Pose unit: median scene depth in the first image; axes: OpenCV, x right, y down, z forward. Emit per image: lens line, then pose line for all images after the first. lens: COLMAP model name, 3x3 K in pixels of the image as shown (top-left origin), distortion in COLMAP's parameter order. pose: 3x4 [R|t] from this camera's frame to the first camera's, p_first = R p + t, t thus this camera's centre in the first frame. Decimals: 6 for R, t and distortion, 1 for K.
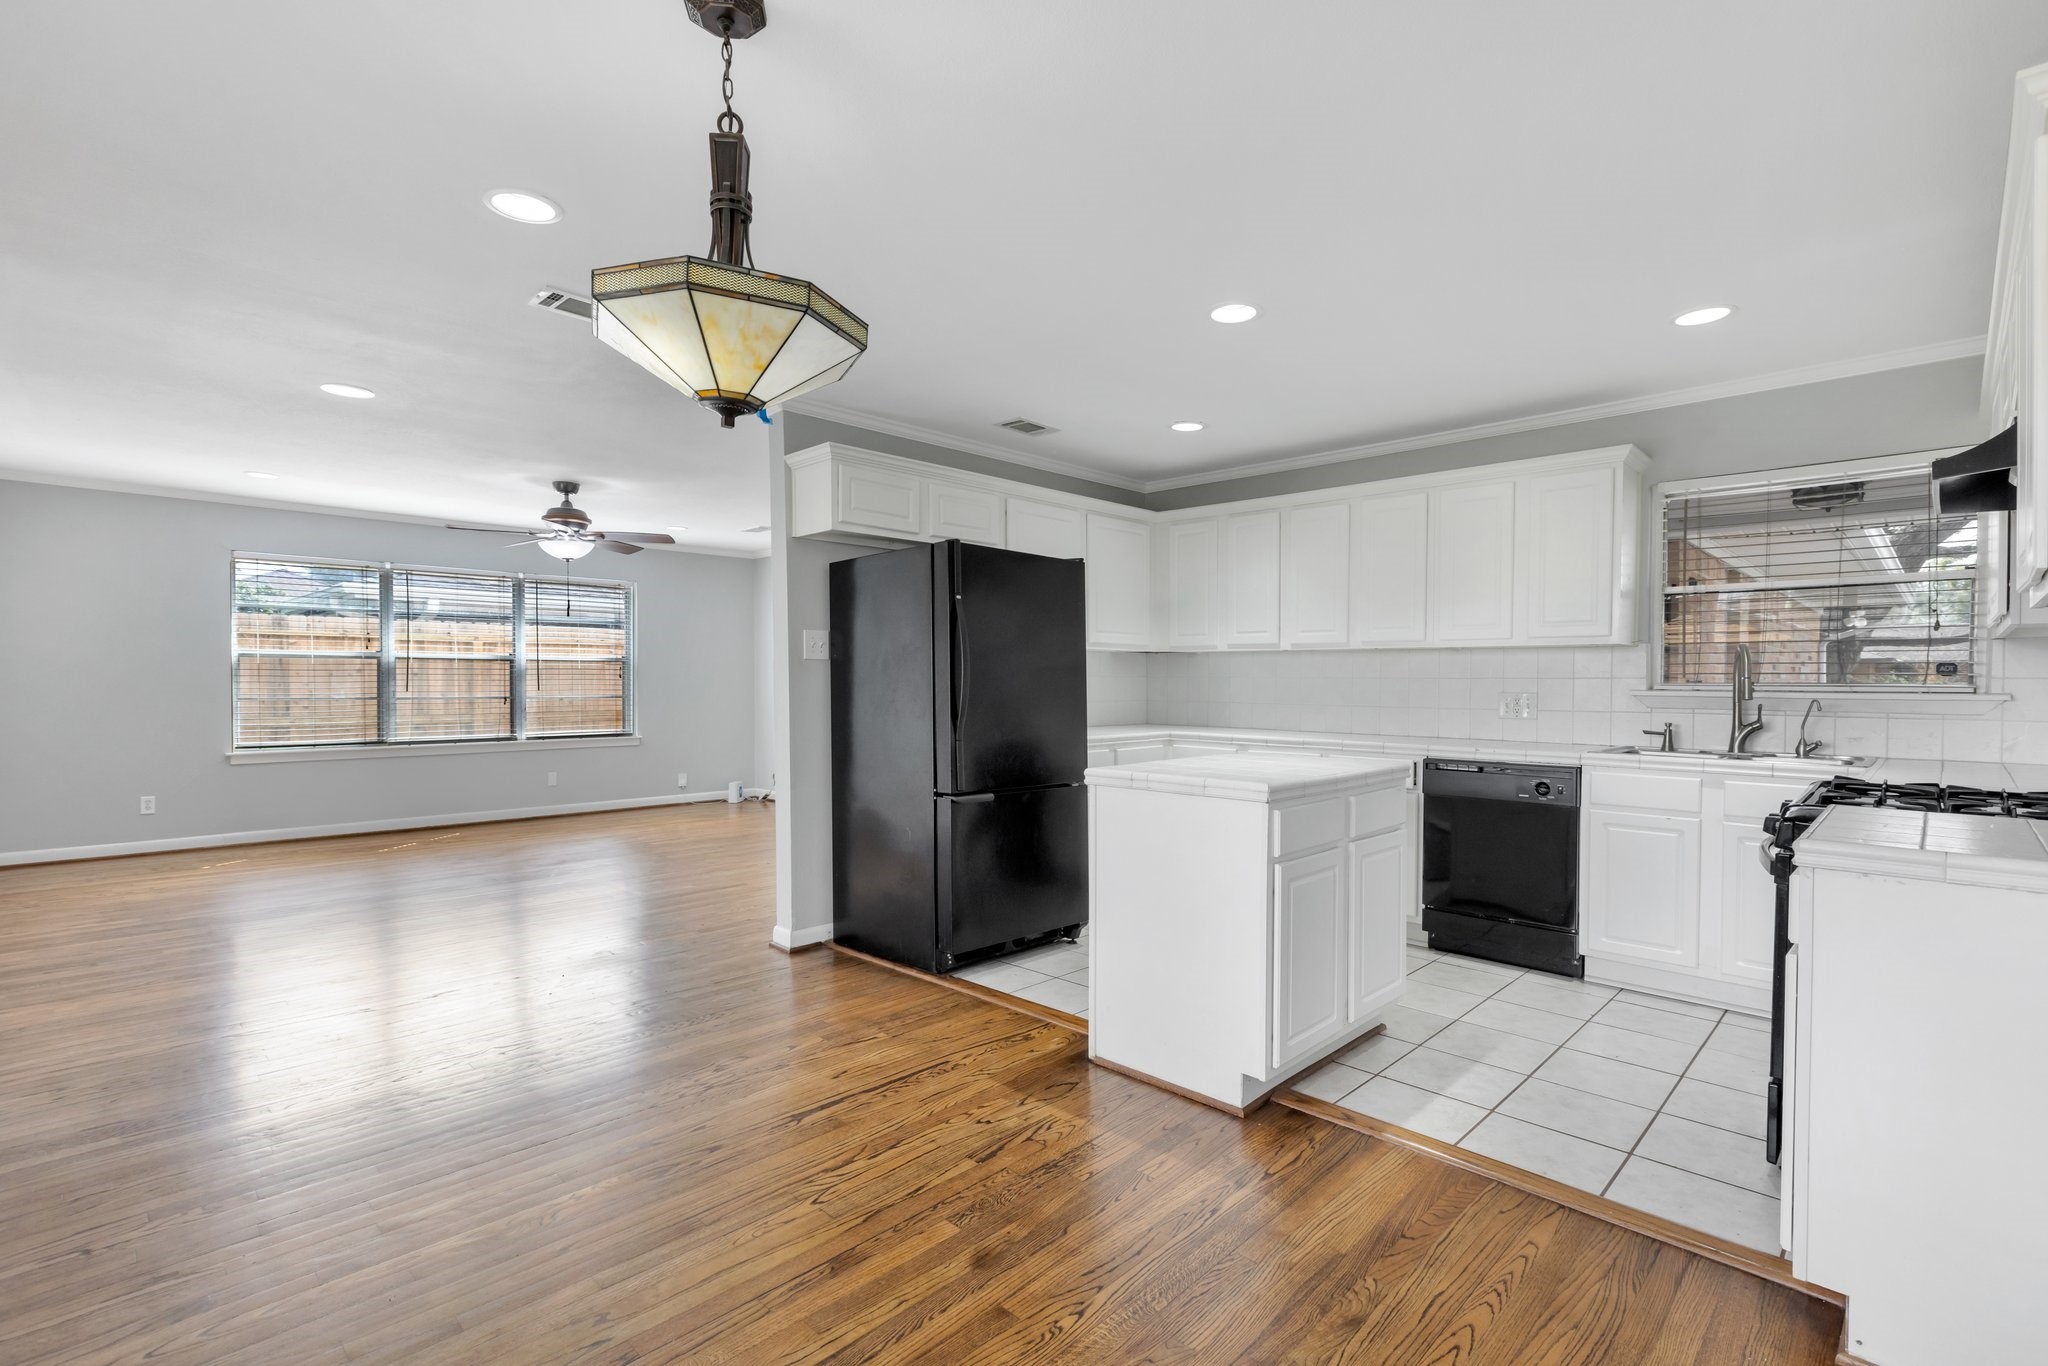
lens RADIAL K [[925.9, 0, 1020.2], [0, 925.9, 674.6], [0, 0, 1]] dist [0.002684, 0.000215]
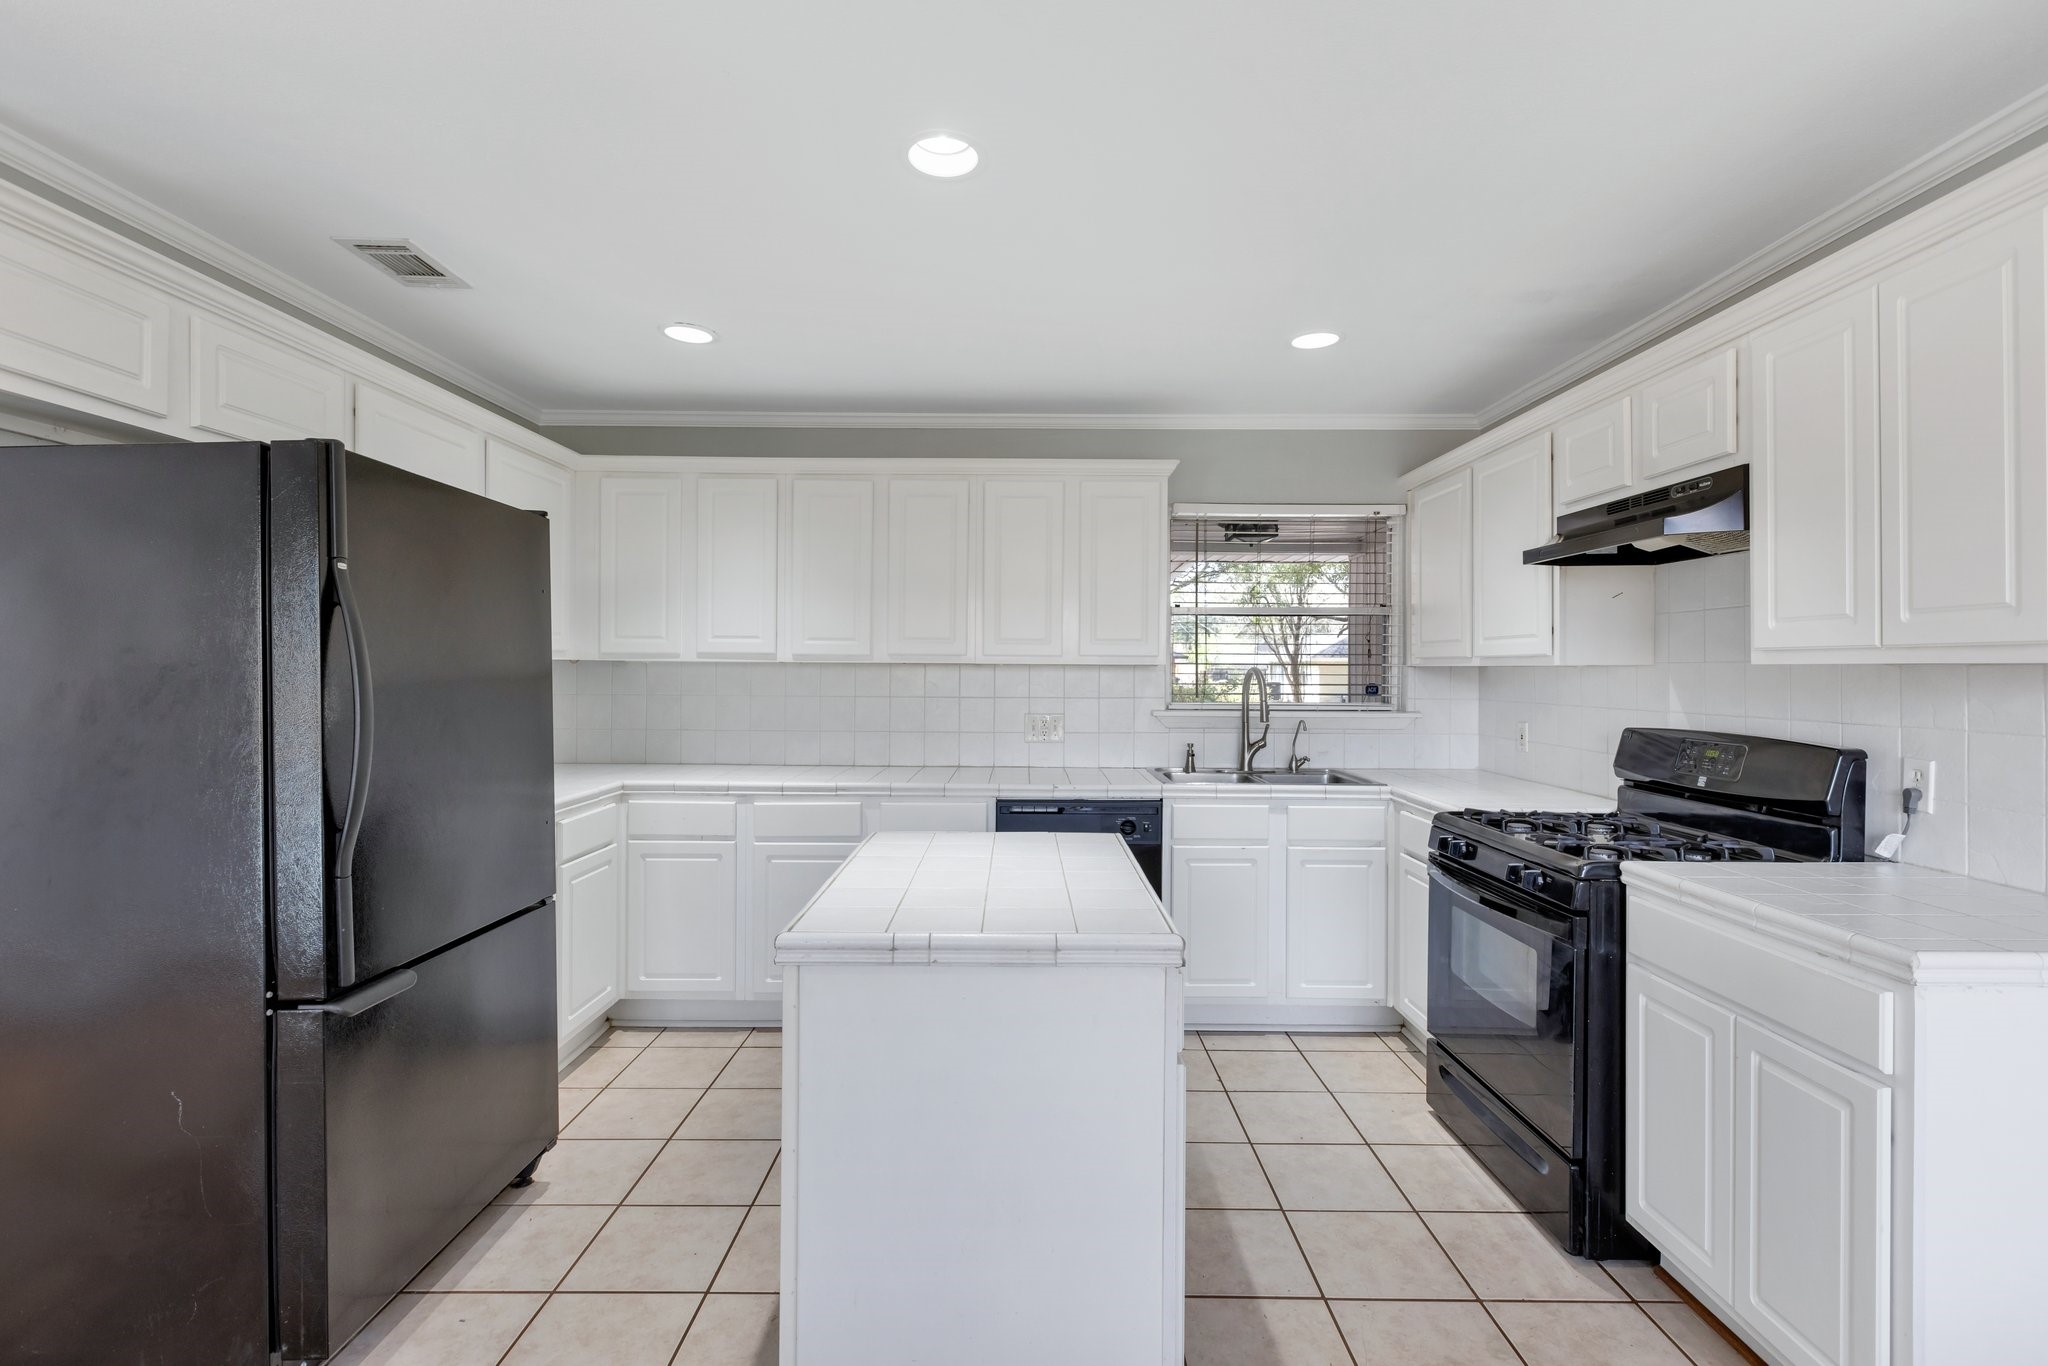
lens RADIAL K [[942.1, 0, 1022.2], [0, 942.1, 654.3], [0, 0, 1]] dist [-0.001274, 0.000137]
pose [[0.718675, 0.008888, 0.695290, -0.137579], [-0.003777, 0.999953, -0.008879, -0.033919], [-0.695336, 0.003755, 0.718675, 0.391748]]
